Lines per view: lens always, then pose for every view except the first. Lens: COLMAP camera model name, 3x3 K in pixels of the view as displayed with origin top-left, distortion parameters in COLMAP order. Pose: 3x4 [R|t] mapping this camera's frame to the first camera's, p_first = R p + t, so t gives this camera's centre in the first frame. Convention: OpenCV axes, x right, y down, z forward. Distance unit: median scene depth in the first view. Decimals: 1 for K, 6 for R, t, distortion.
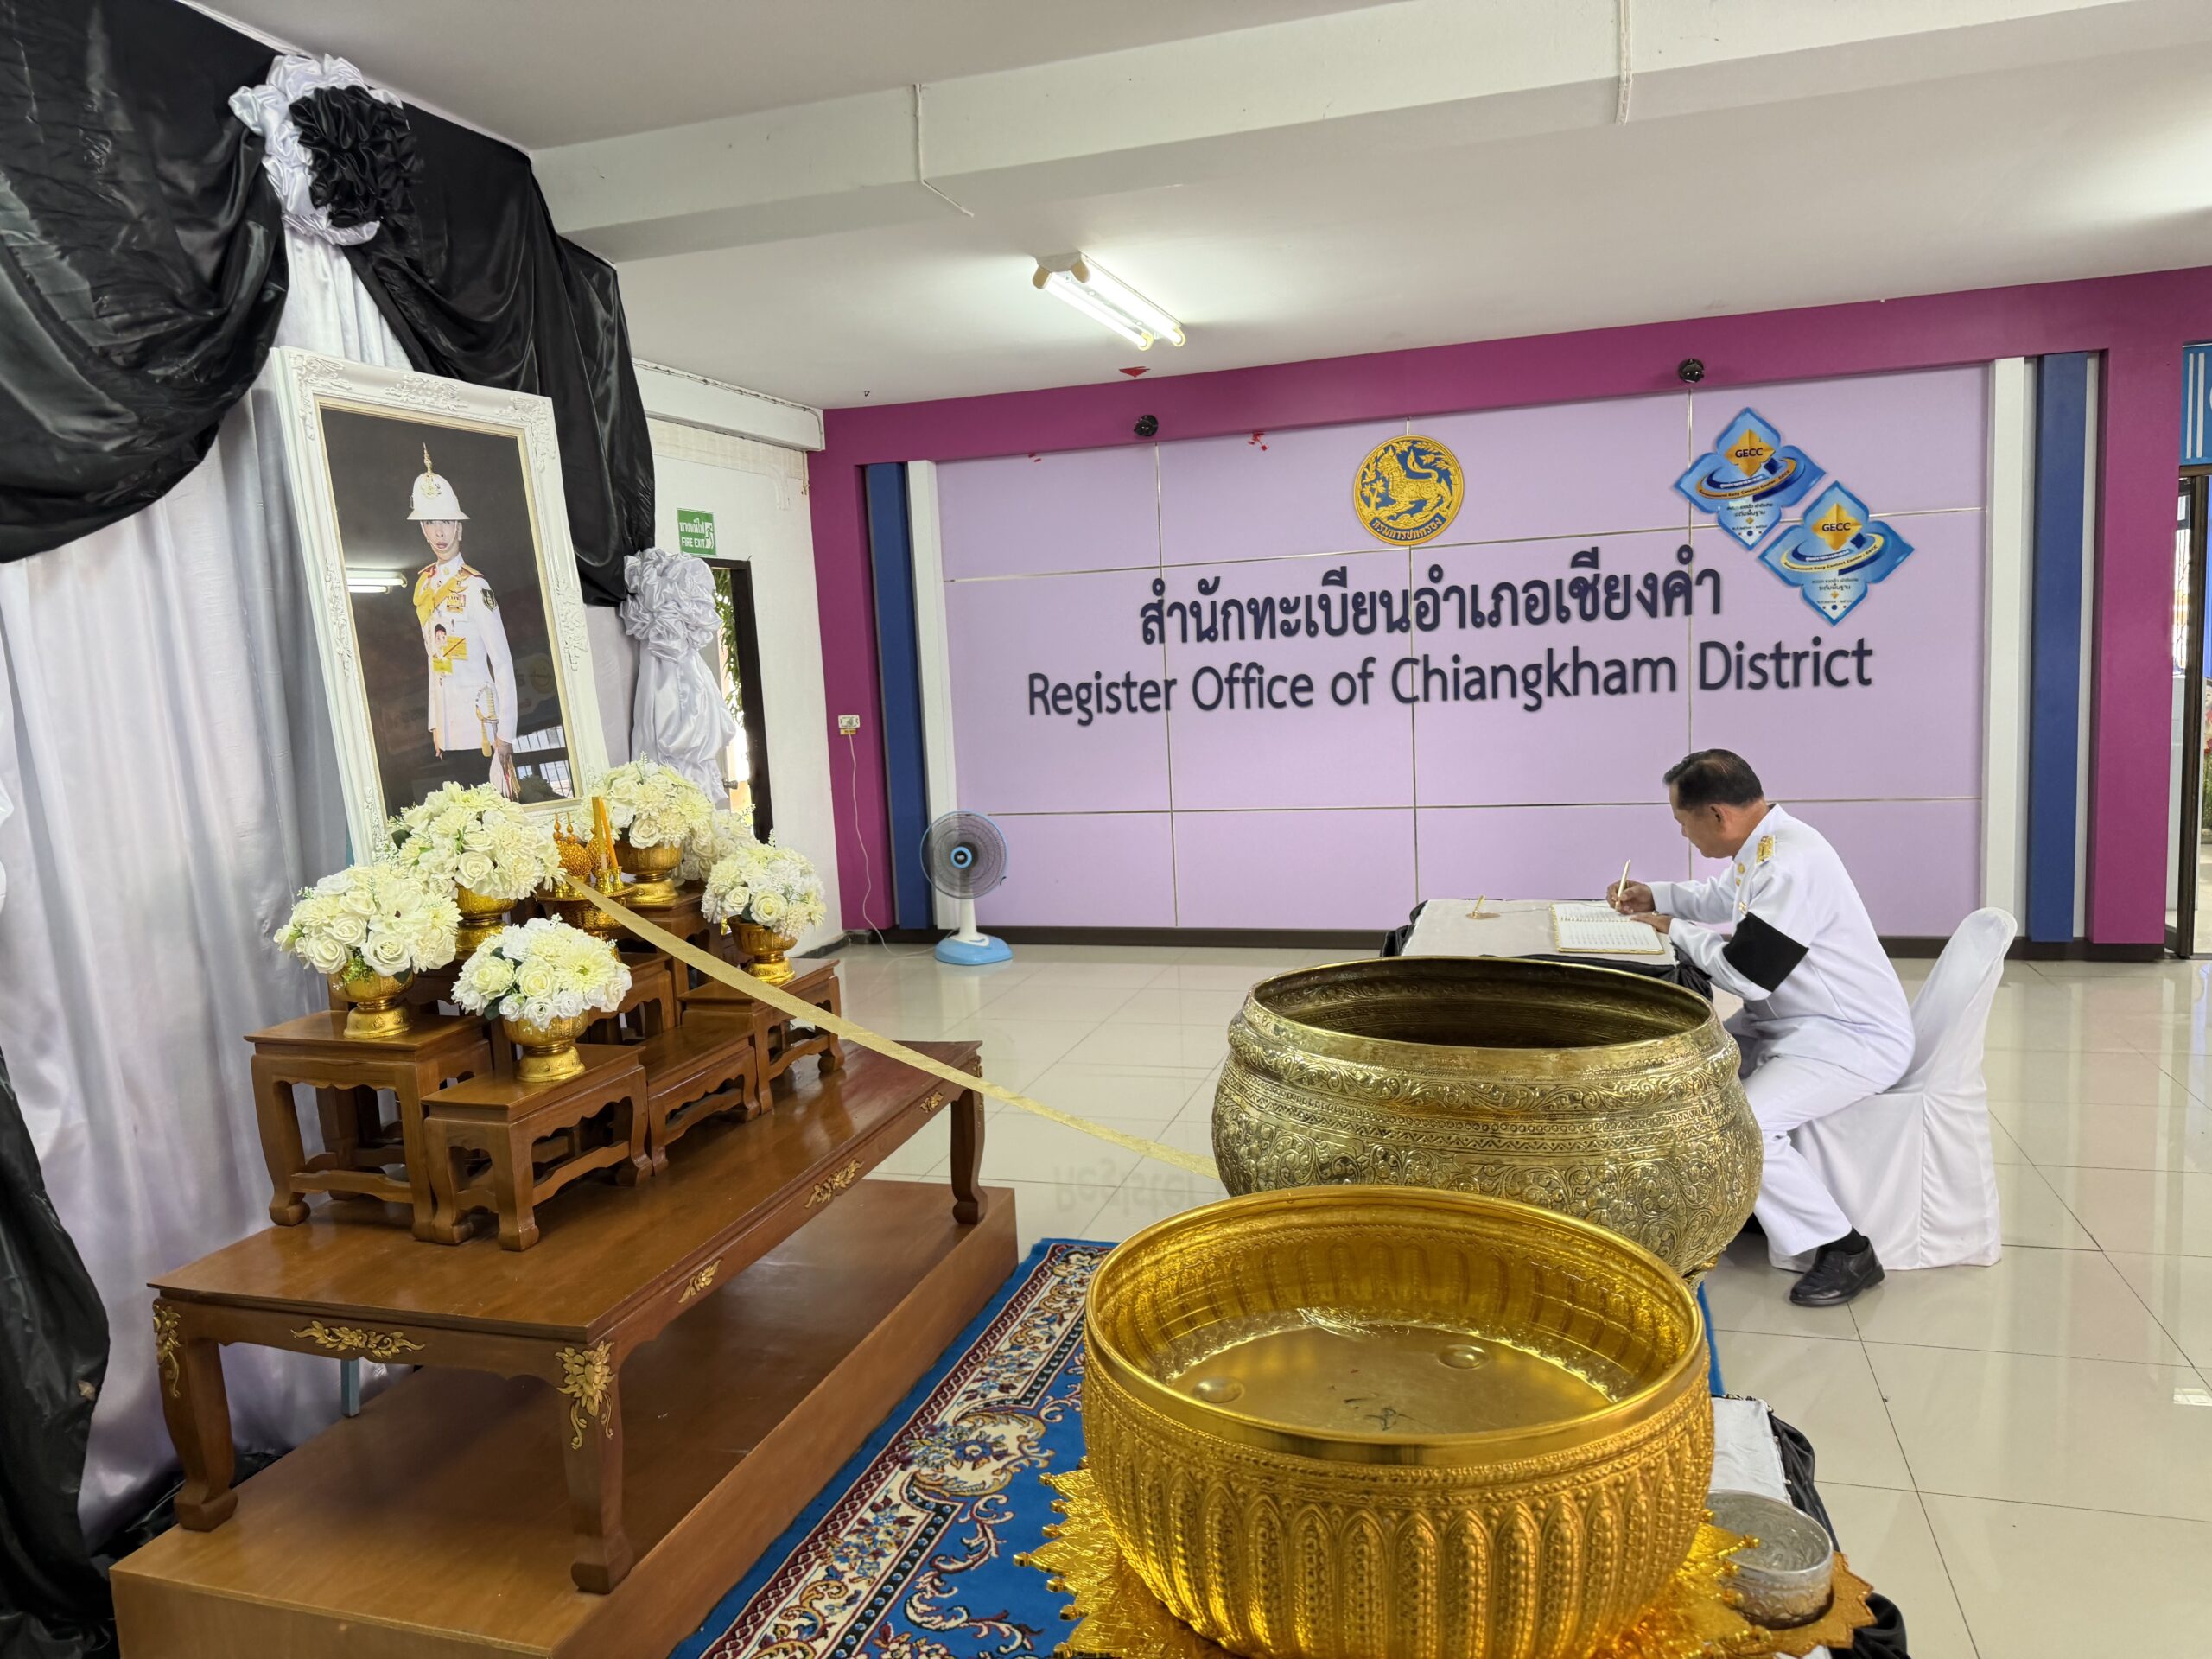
lens RADIAL K [[1556.0, 0, 1096.5], [0, 1556.0, 834.3], [0, 0, 1]] dist [0.039458, -0.040172]
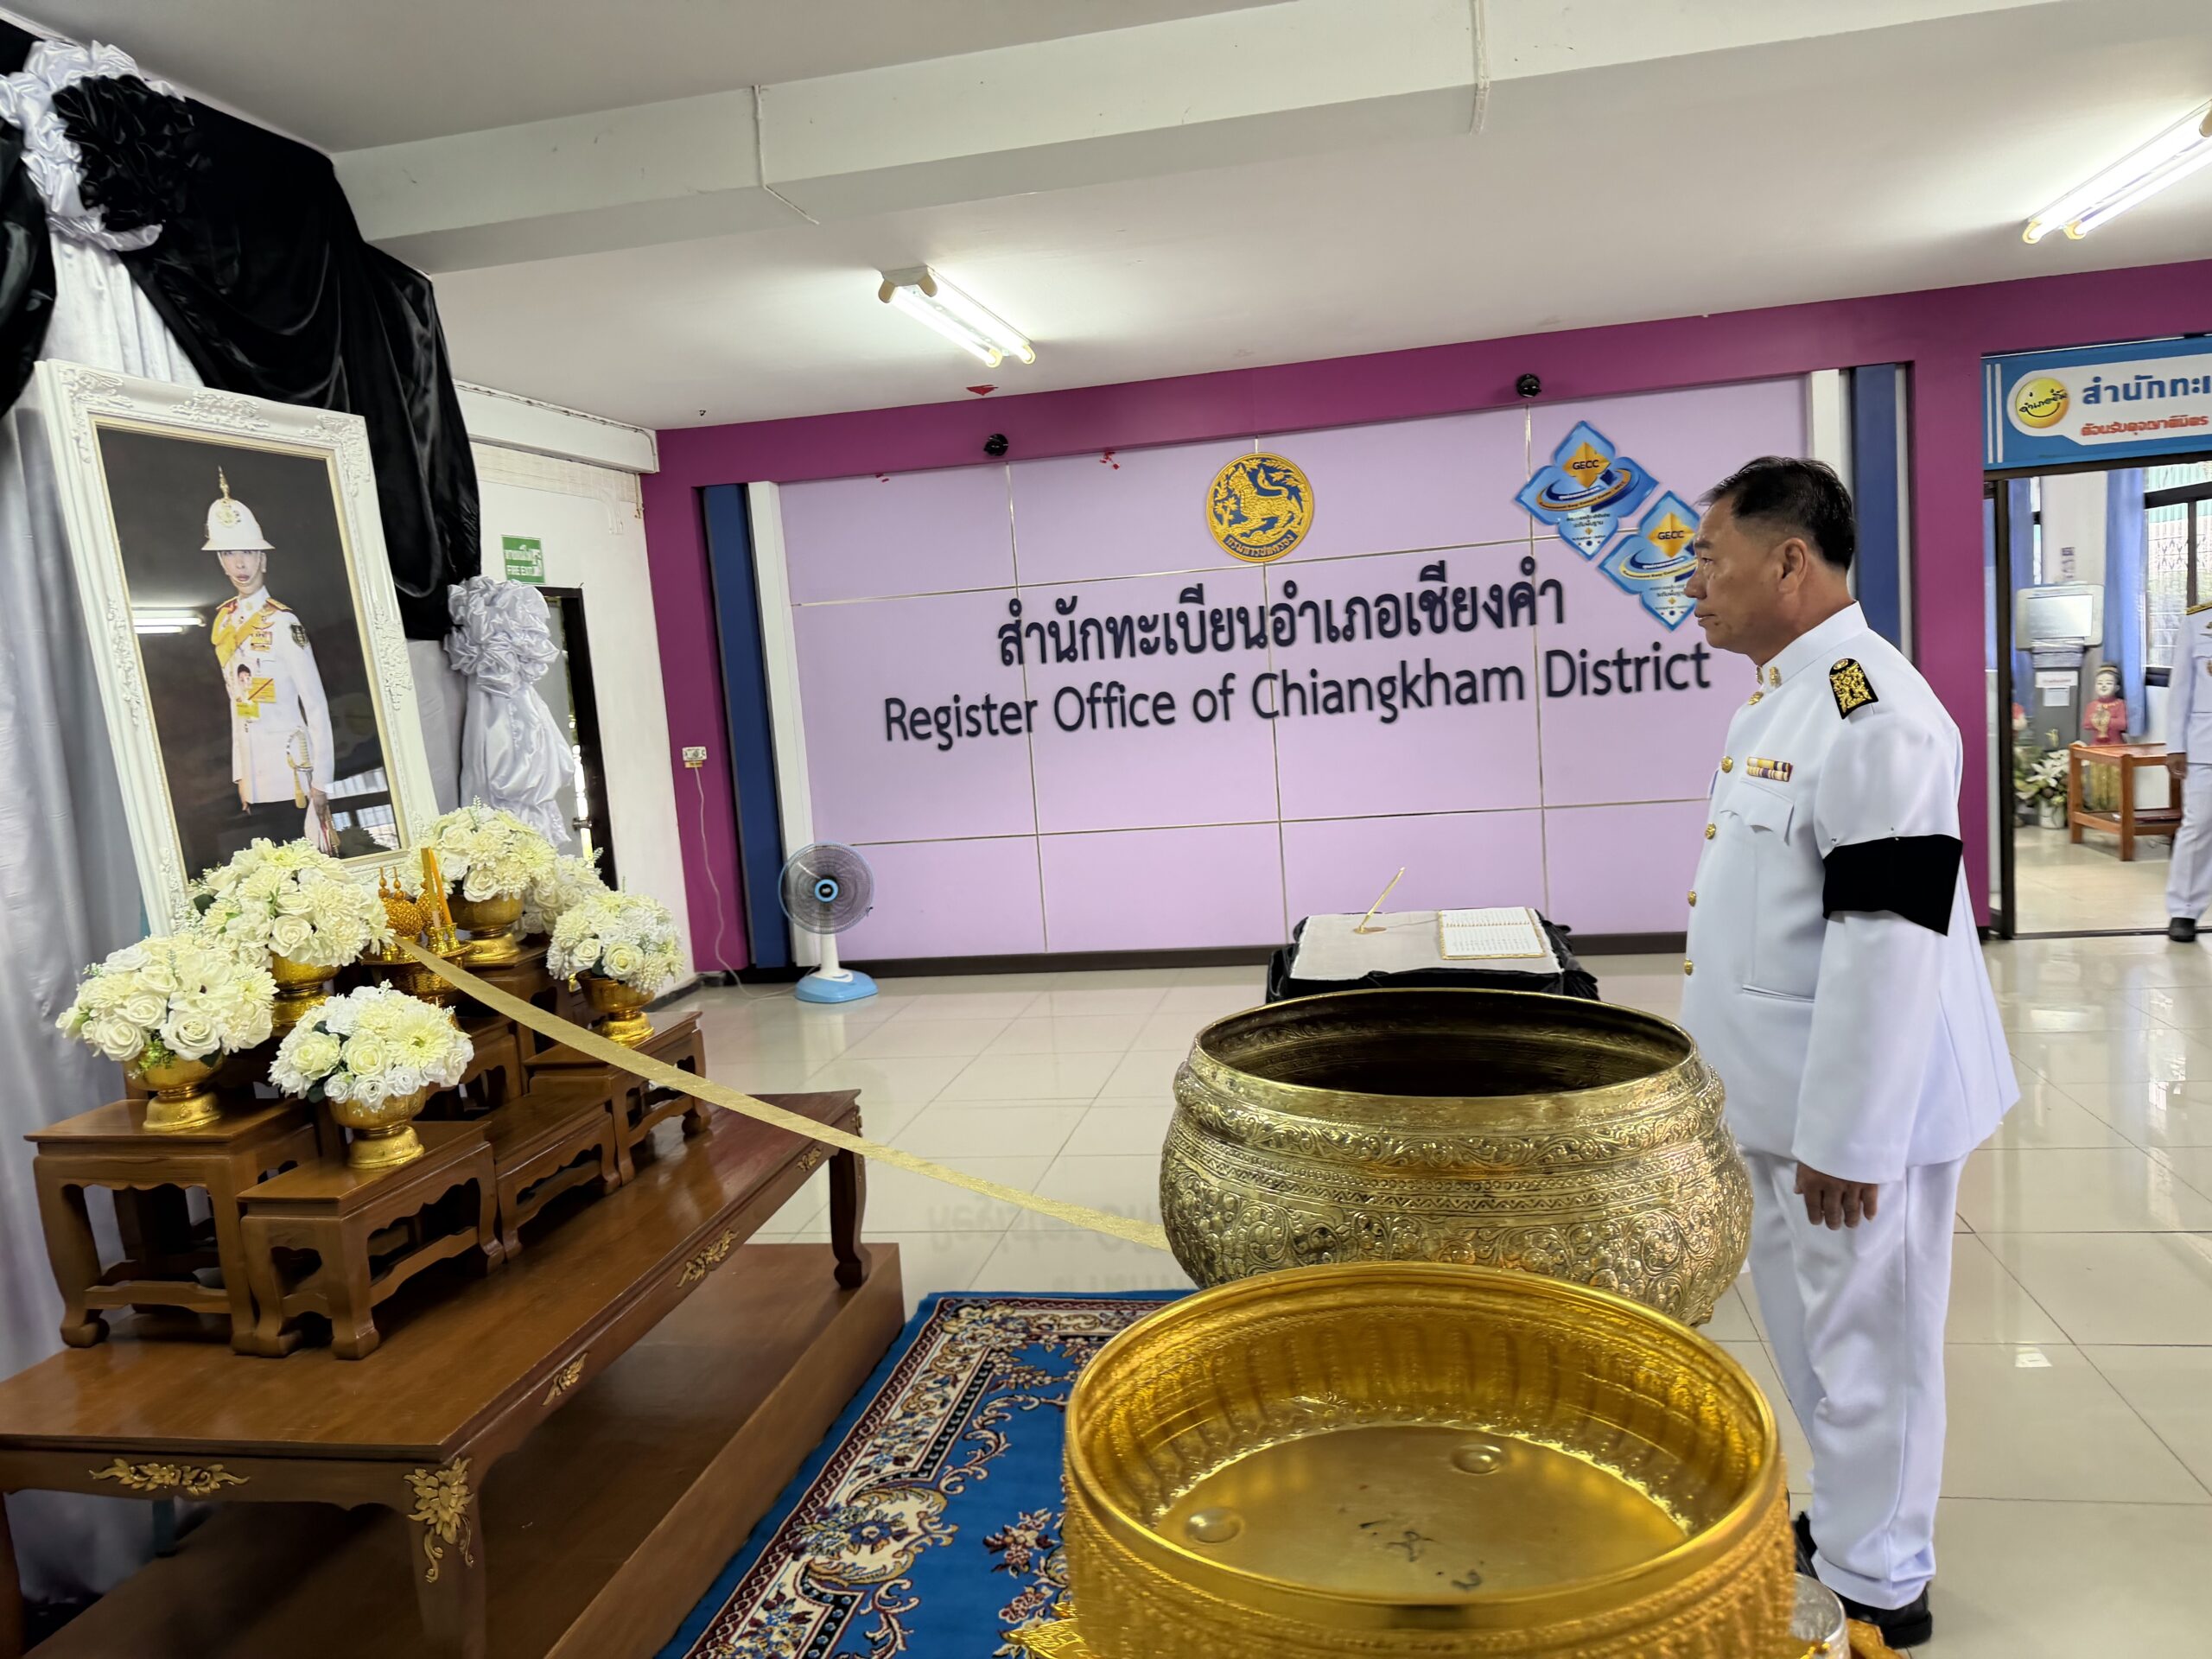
lens RADIAL K [[1556.0, 0, 1110.9], [0, 1556.0, 826.7], [0, 0, 1]] dist [0.039458, -0.040172]
pose [[0.993743, -0.037308, 0.105274, -0.019945], [0.039270, 0.999090, -0.016632, -0.005654], [-0.104557, 0.020663, 0.994304, 0.048338]]
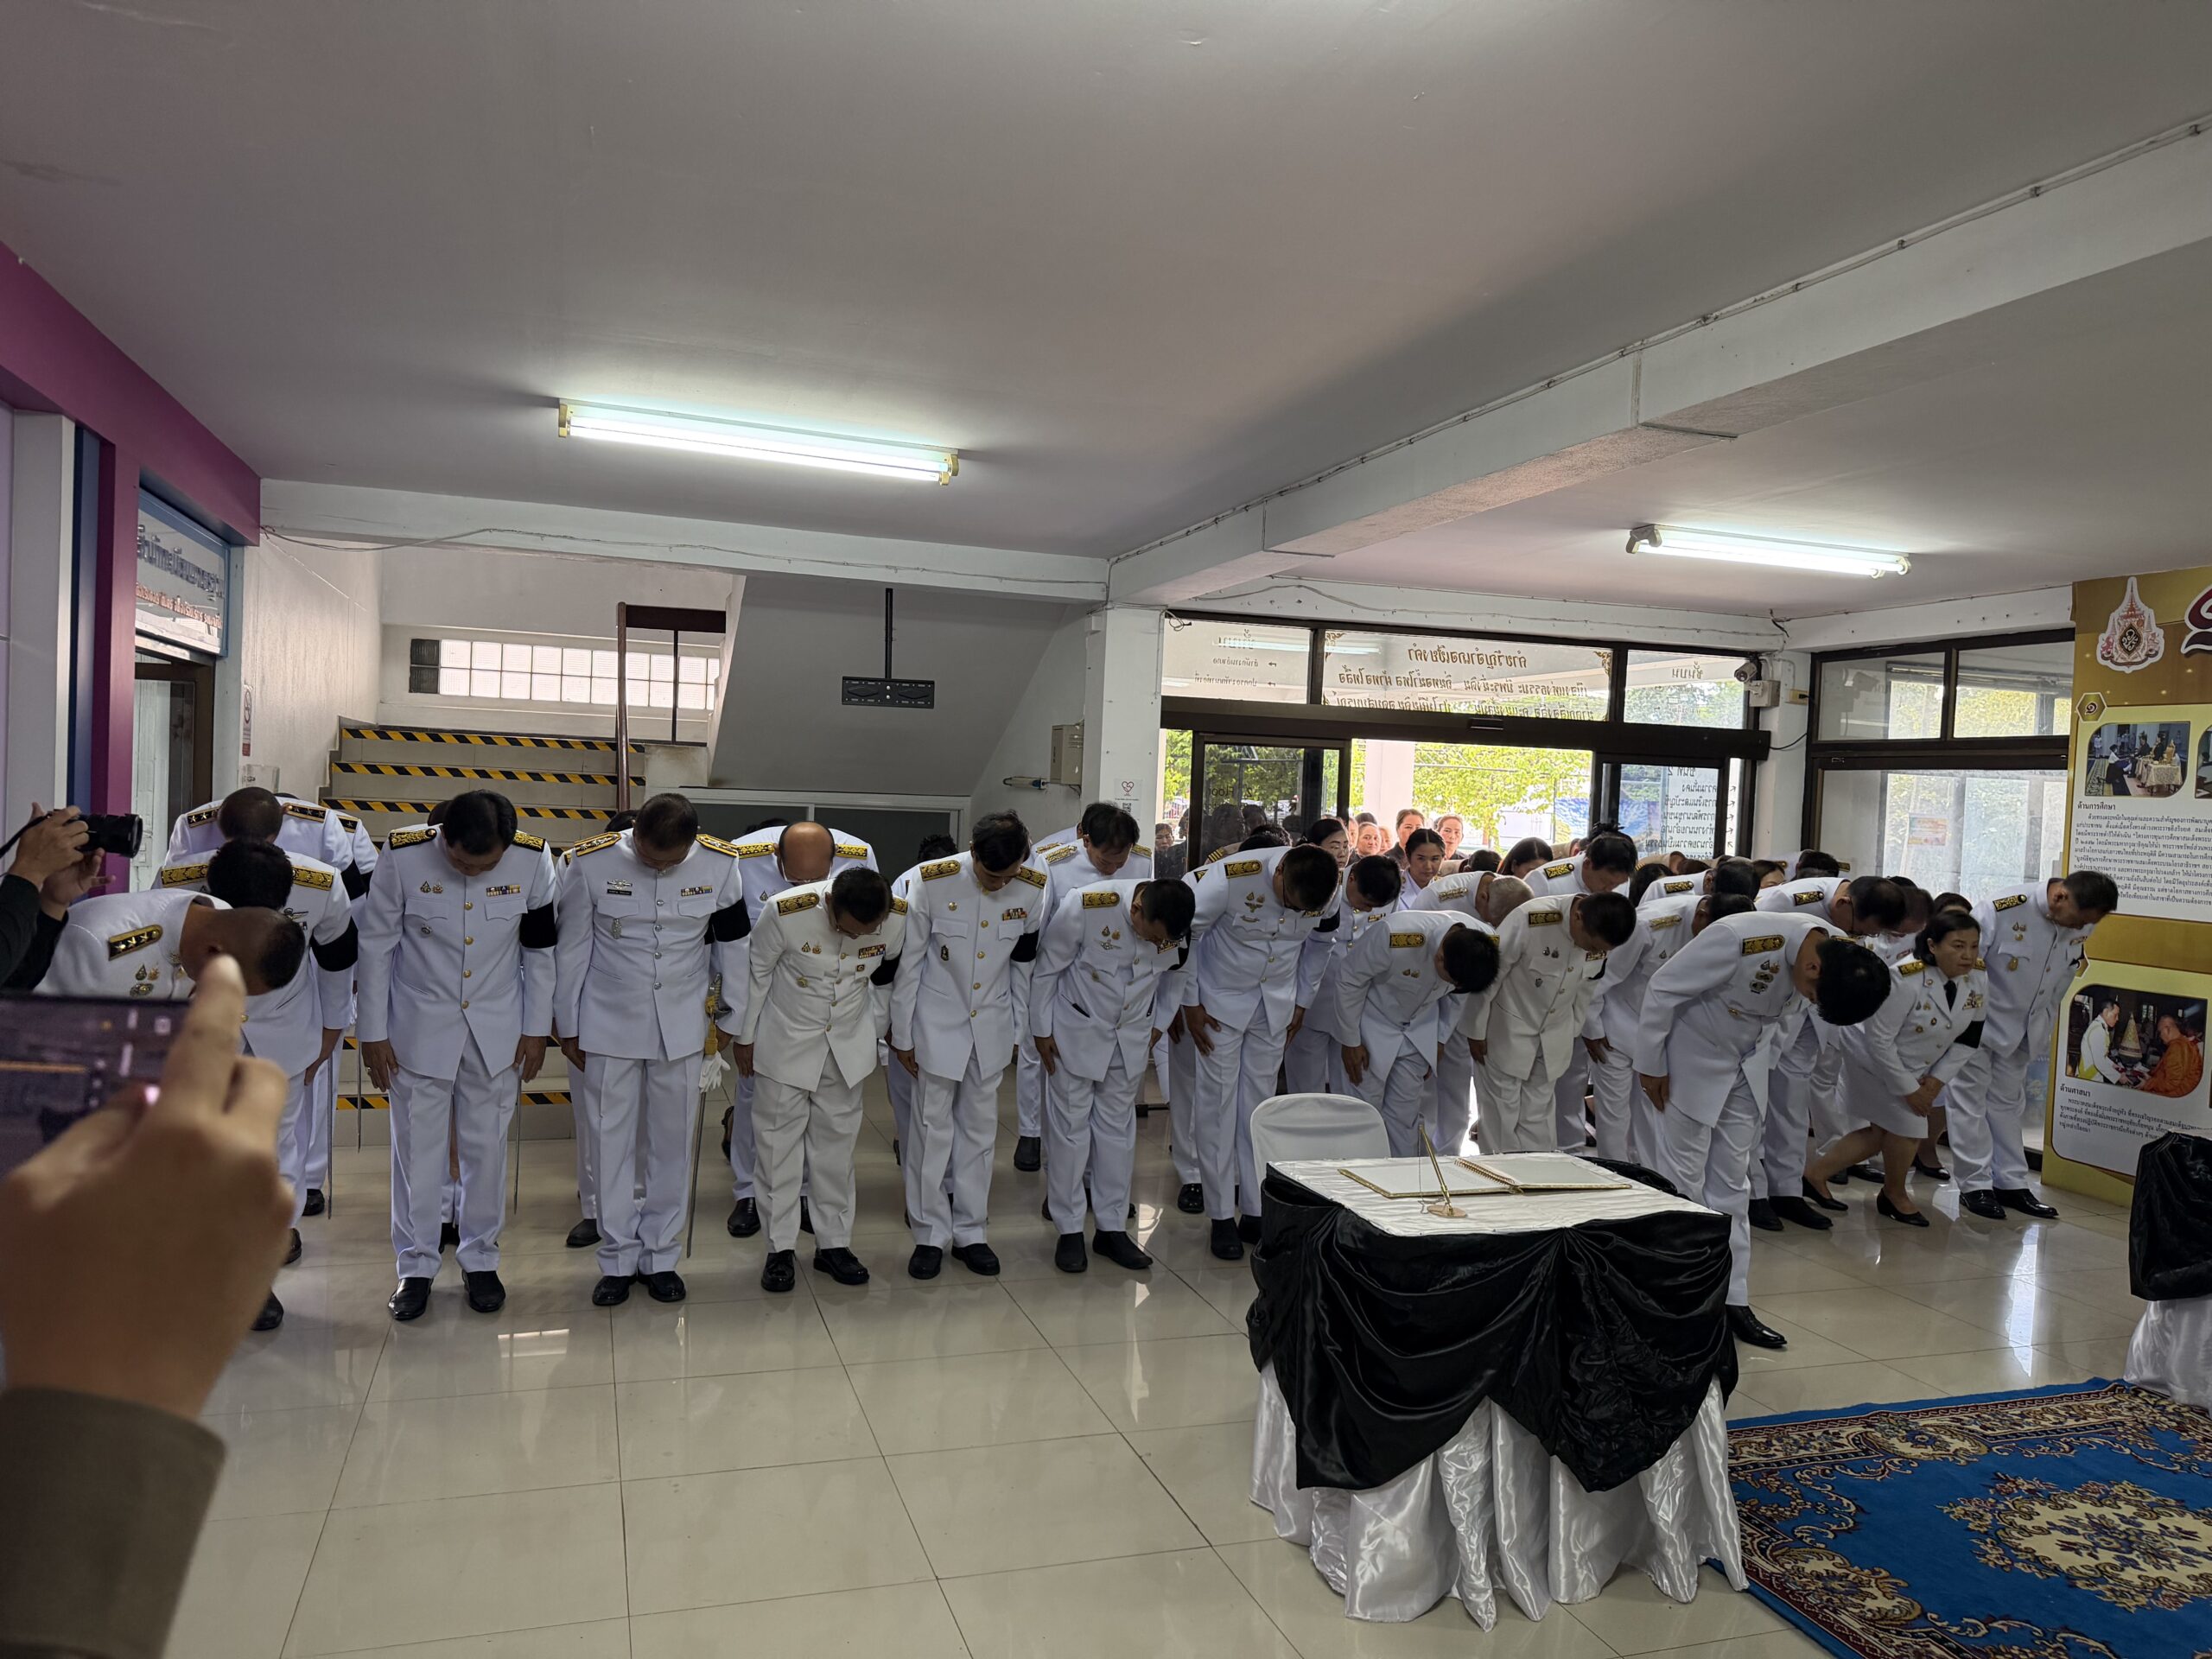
lens RADIAL K [[1556.0, 0, 1112.6], [0, 1556.0, 839.5], [0, 0, 1]] dist [0.039458, -0.040172]
pose [[0.587259, 0.098782, -0.803349, 0.566438], [-0.174081, 0.984712, -0.006173, 0.014312], [0.790457, 0.143472, 0.595477, -0.447513]]
